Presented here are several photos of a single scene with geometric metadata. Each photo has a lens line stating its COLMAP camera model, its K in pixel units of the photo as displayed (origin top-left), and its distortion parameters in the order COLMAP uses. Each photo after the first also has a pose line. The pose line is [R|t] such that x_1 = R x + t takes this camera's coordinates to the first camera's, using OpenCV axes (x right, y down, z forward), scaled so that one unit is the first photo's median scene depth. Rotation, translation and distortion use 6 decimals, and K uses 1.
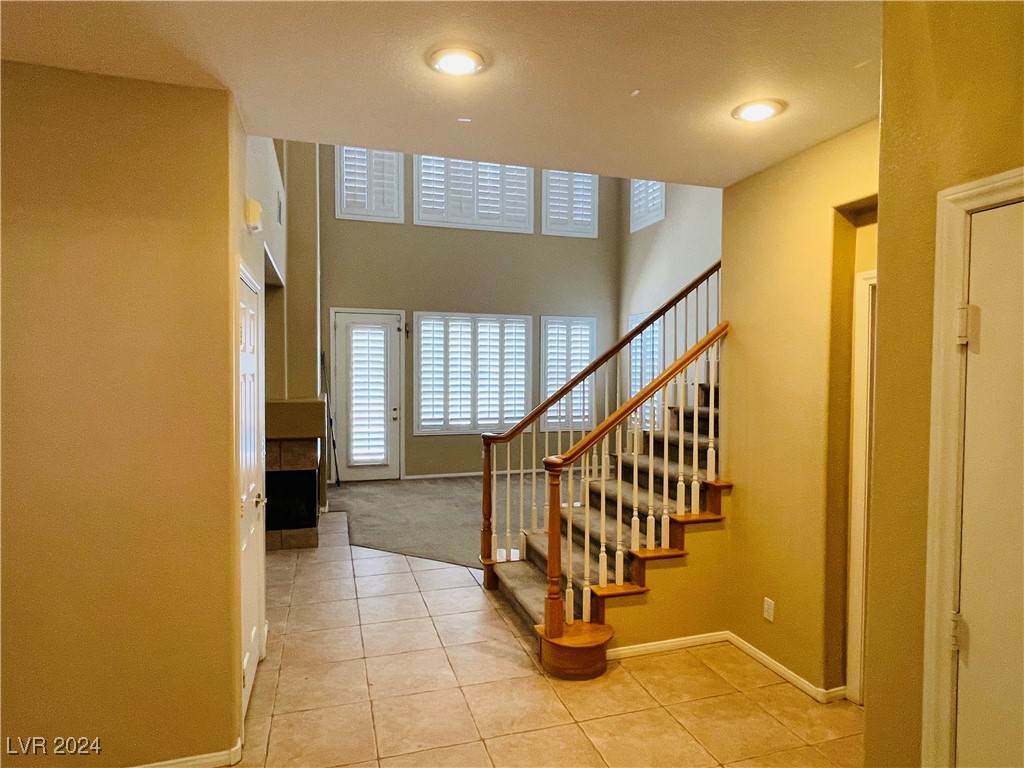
lens RADIAL K [[580.5, 0, 513.8], [0, 580.5, 386.4], [0, 0, 1]] dist [-0.006688, 0.002269]
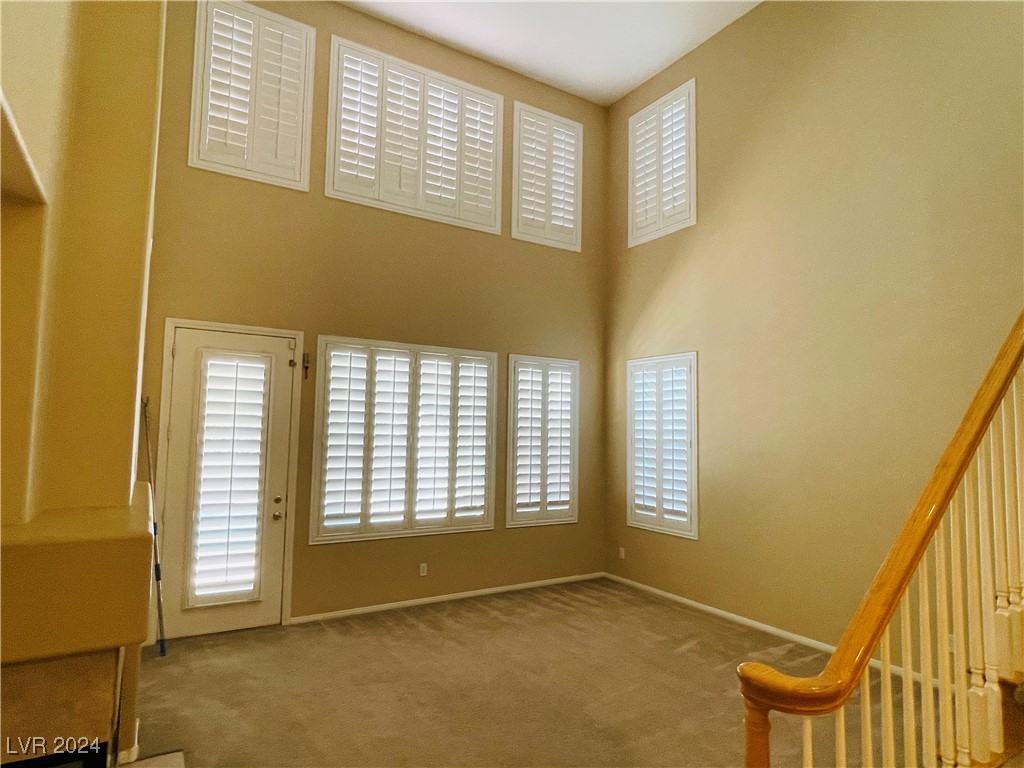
lens RADIAL K [[580.5, 0, 505.5], [0, 580.5, 385.1], [0, 0, 1]] dist [-0.006688, 0.002269]
pose [[0.969304, 0.033847, 0.243524, -0.129102], [-0.009815, 0.995016, -0.099228, -0.019493], [-0.245669, 0.093792, 0.964806, 0.374531]]
